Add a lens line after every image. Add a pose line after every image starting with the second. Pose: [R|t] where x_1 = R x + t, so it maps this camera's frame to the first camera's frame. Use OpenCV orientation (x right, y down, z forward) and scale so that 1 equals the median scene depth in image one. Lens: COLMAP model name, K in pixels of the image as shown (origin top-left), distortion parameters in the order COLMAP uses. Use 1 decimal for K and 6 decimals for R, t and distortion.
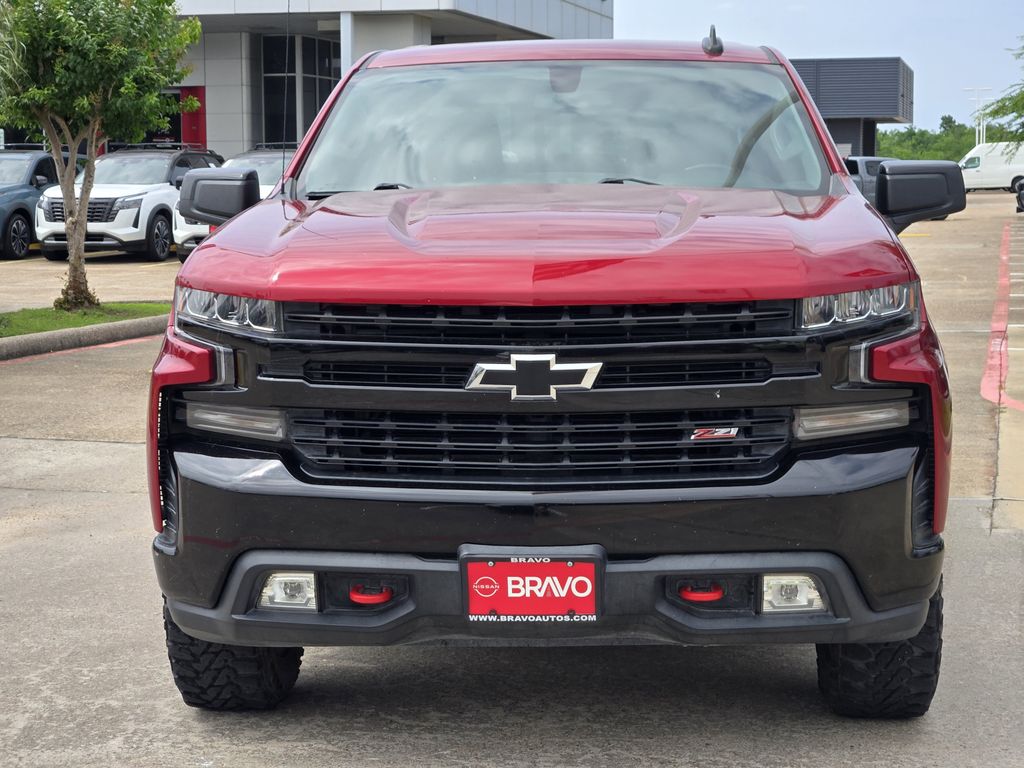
lens RADIAL K [[1967.2, 0, 543.5], [0, 1967.2, 380.5], [0, 0, 1]] dist [-0.653431, 9.393568]
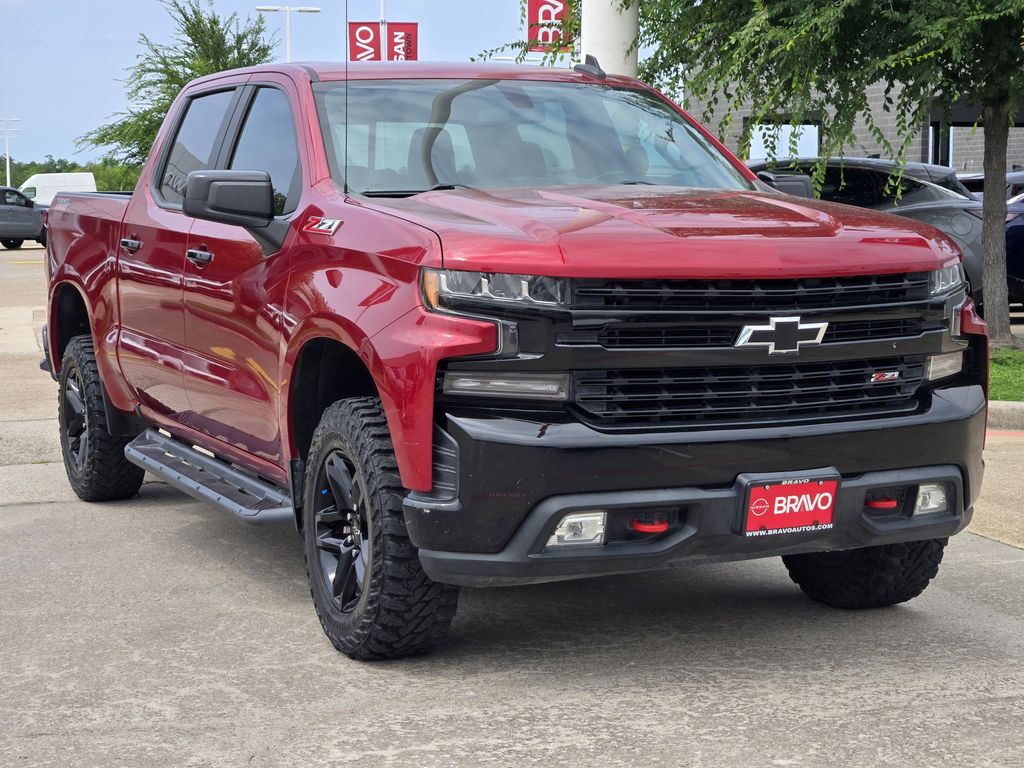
lens RADIAL K [[1967.2, 0, 543.5], [0, 1967.2, 380.5], [0, 0, 1]] dist [-0.653431, 9.393568]
pose [[0.878694, -0.039798, 0.475724, -0.718826], [0.046683, 0.998906, -0.002661, 0.022678], [-0.475098, 0.024546, 0.879591, -0.014951]]
